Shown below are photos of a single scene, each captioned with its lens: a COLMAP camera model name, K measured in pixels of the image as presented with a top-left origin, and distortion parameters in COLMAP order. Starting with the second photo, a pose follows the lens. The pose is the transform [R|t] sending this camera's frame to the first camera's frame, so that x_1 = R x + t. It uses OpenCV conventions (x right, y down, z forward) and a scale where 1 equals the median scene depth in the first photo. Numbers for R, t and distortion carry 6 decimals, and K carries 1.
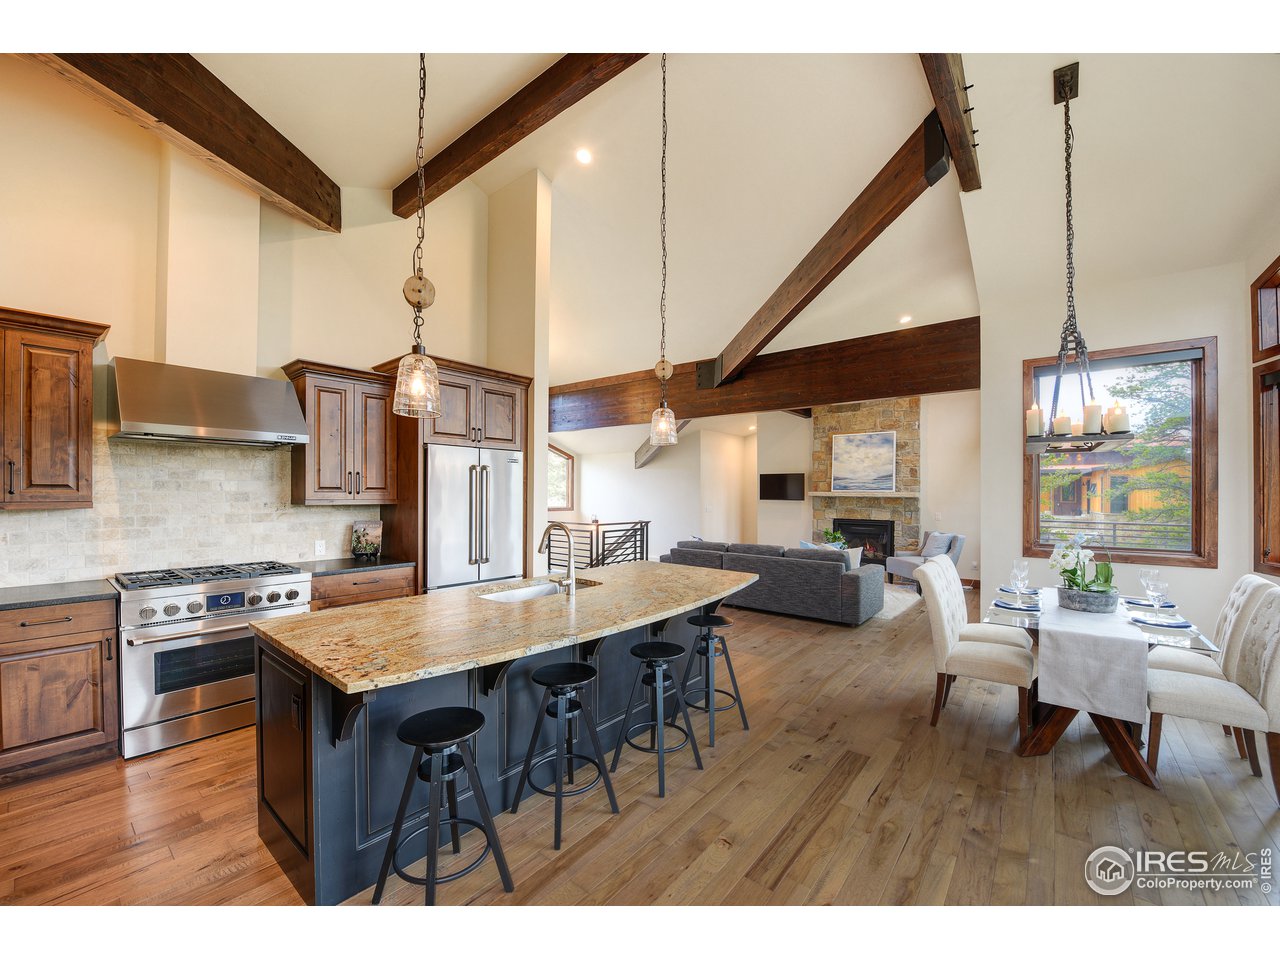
lens RADIAL K [[520.0, 0, 644.8], [0, 520.0, 462.1], [0, 0, 1]] dist [-0.015152, -0.000577]
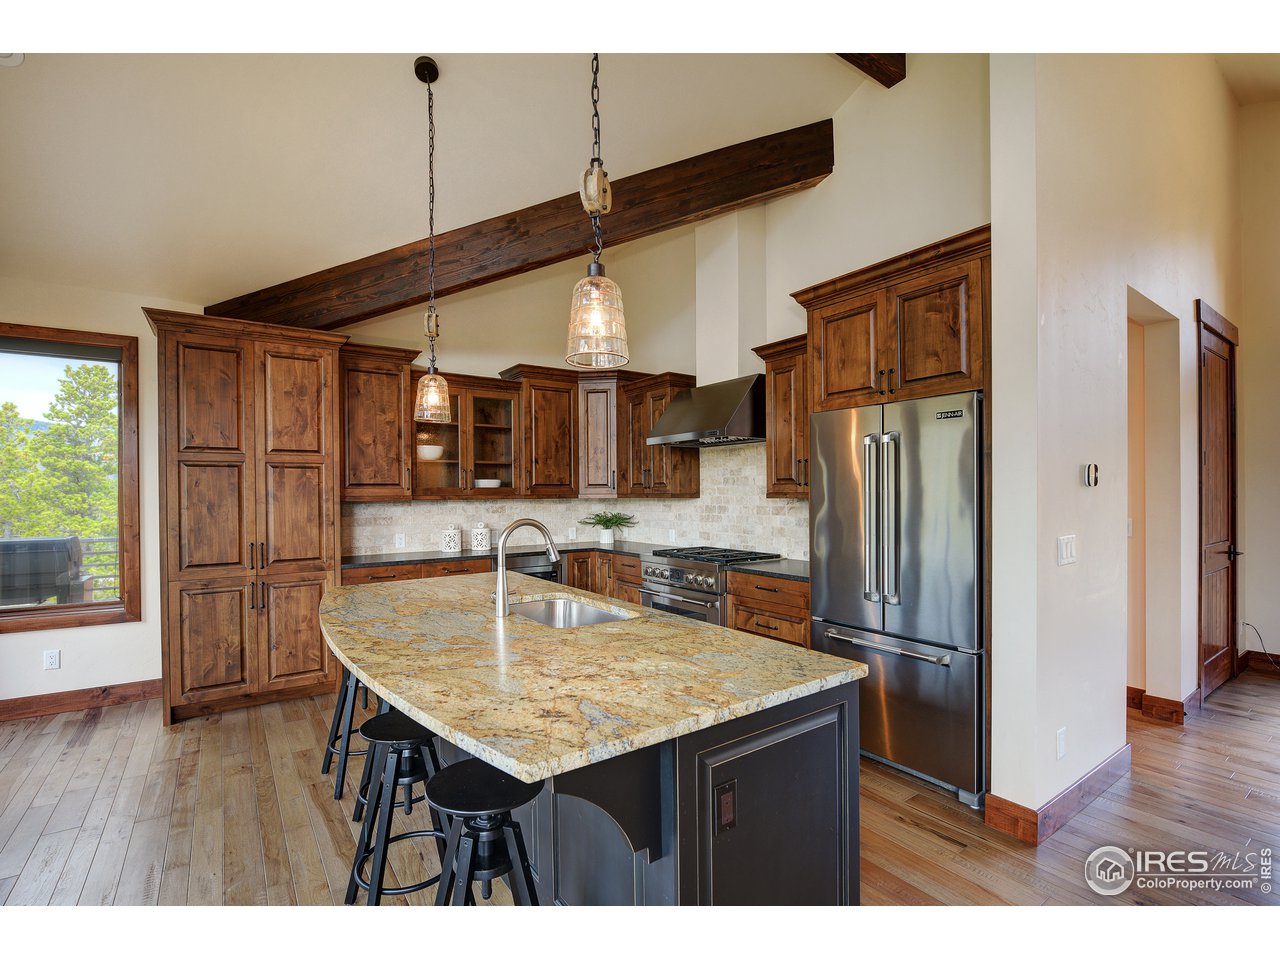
lens RADIAL K [[592.3, 0, 649.1], [0, 592.3, 498.3], [0, 0, 1]] dist [-0.020467, 0.000047]
pose [[-0.262296, 0.001506, -0.964986, 0.192949], [0.060036, 0.998087, -0.014761, 0.035043], [0.963118, -0.061806, -0.261885, 0.464524]]
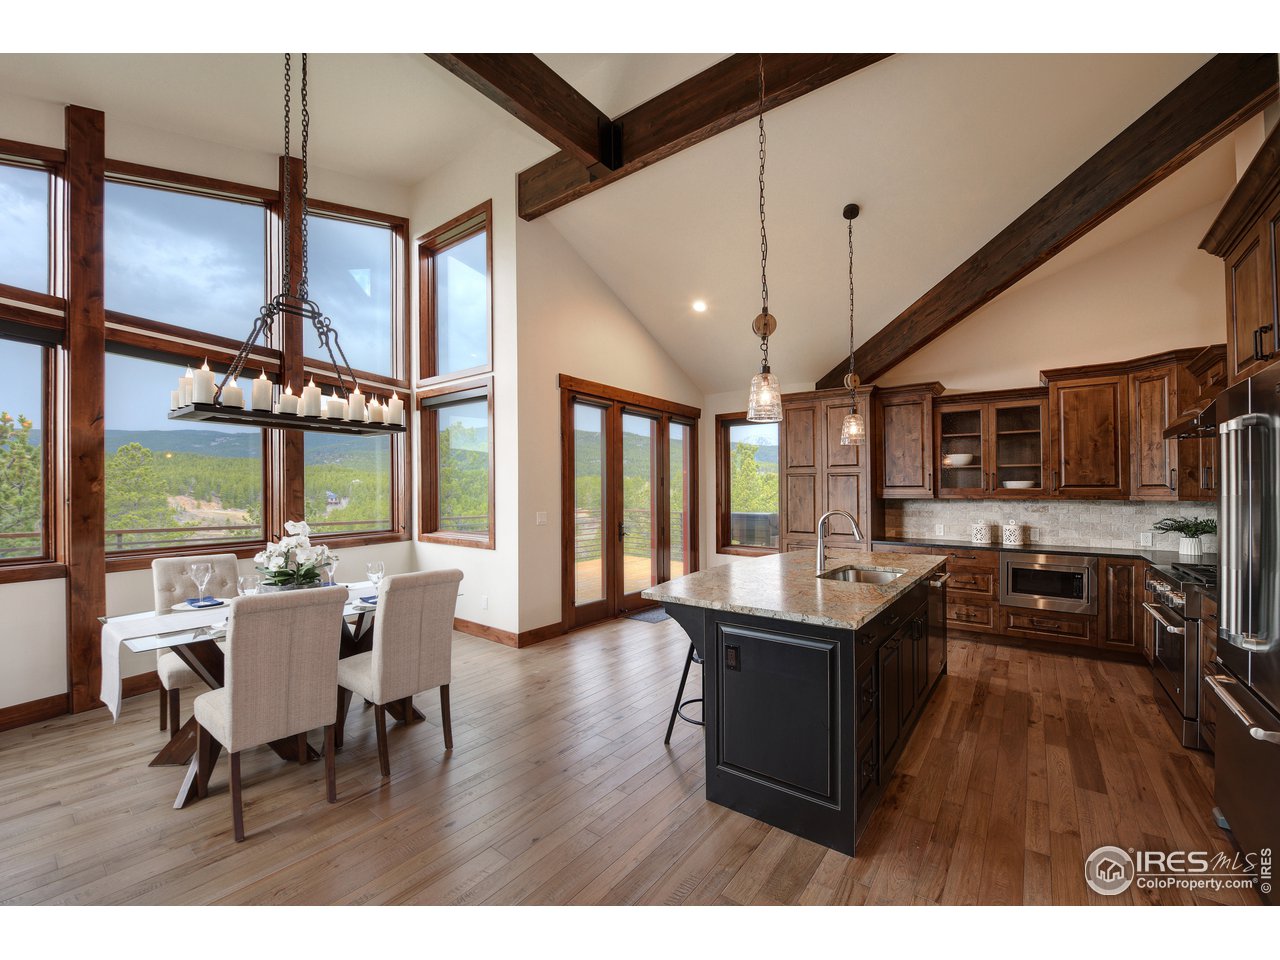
lens RADIAL K [[520.0, 0, 644.0], [0, 520.0, 496.1], [0, 0, 1]] dist [-0.015152, -0.000577]
pose [[-0.999380, -0.013469, -0.032524, 0.095454], [-0.011832, 0.998679, -0.050012, 0.047041], [0.033155, -0.049596, -0.998219, 0.695534]]
